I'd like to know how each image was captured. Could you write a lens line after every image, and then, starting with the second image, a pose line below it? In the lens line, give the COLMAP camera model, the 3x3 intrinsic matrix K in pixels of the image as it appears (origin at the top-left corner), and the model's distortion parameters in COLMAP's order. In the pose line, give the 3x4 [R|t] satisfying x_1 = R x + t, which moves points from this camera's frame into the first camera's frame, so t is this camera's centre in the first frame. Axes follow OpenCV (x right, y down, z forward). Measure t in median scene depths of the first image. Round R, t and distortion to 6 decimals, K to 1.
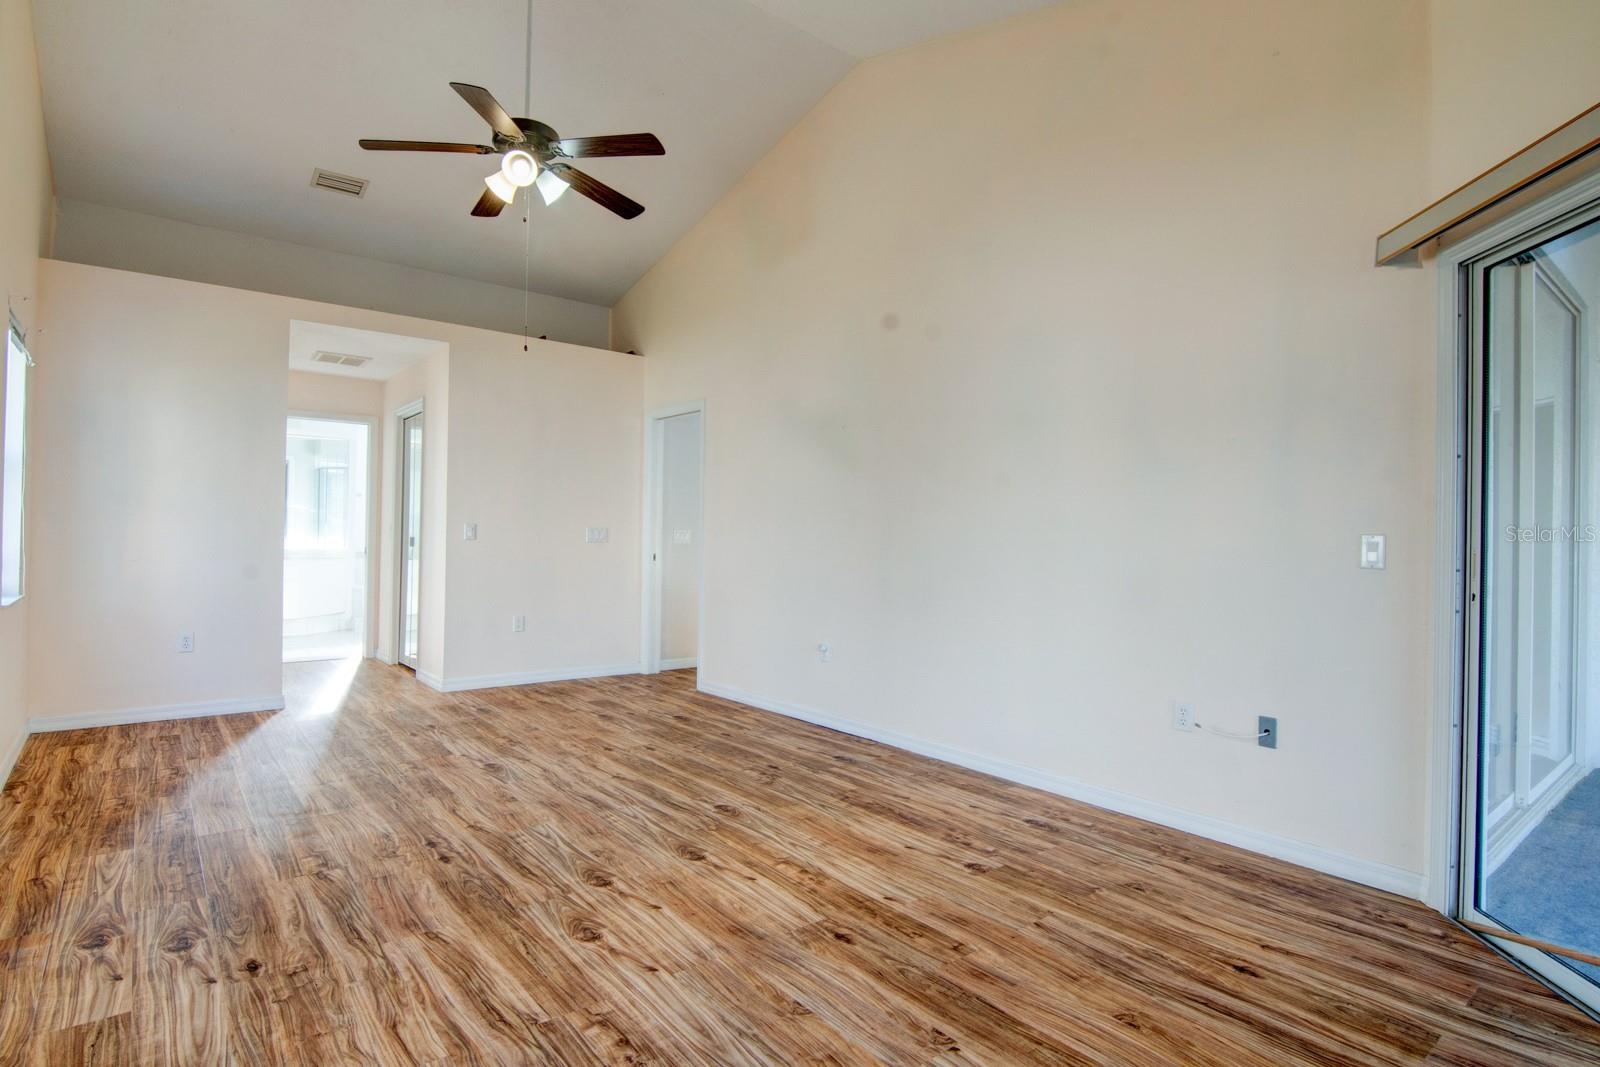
lens RADIAL K [[848.9, 0, 785.2], [0, 848.9, 533.1], [0, 0, 1]] dist [0.000495, -0.020846]
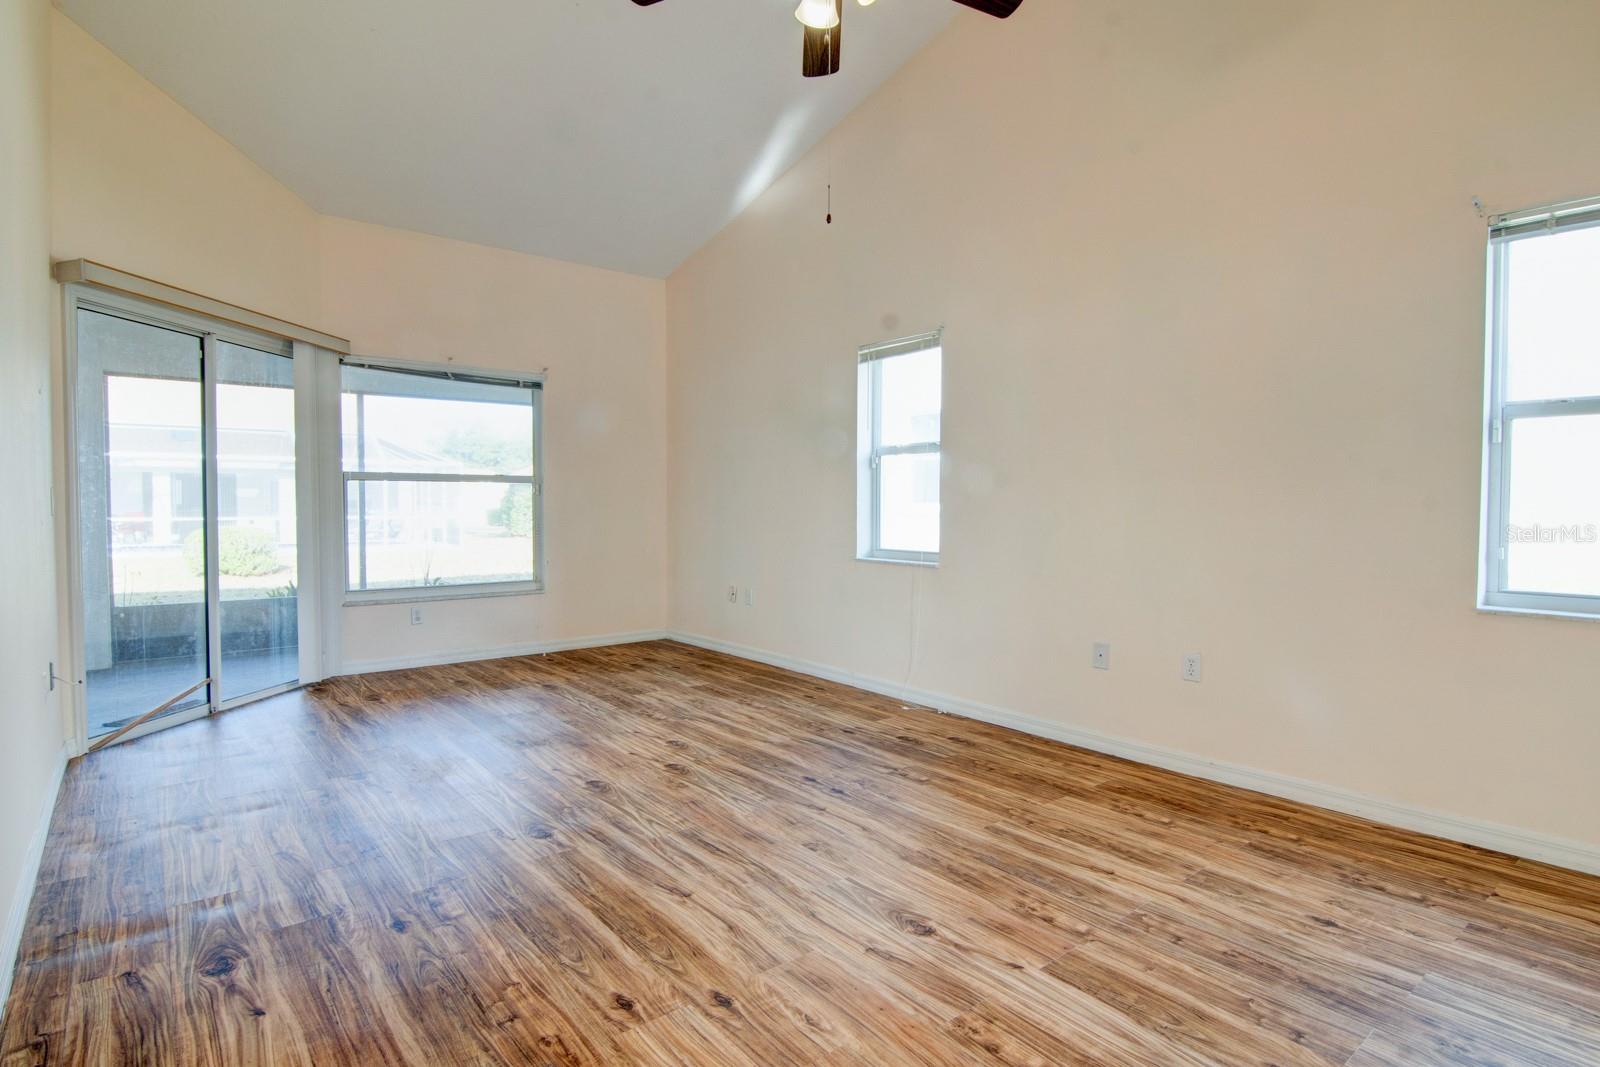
lens RADIAL K [[848.9, 0, 785.2], [0, 848.9, 533.1], [0, 0, 1]] dist [0.000495, -0.020846]
pose [[-0.999800, -0.019822, -0.002767, -0.332832], [-0.019900, 0.999290, 0.031996, 0.006421], [0.002131, 0.032045, -0.999484, 2.017693]]
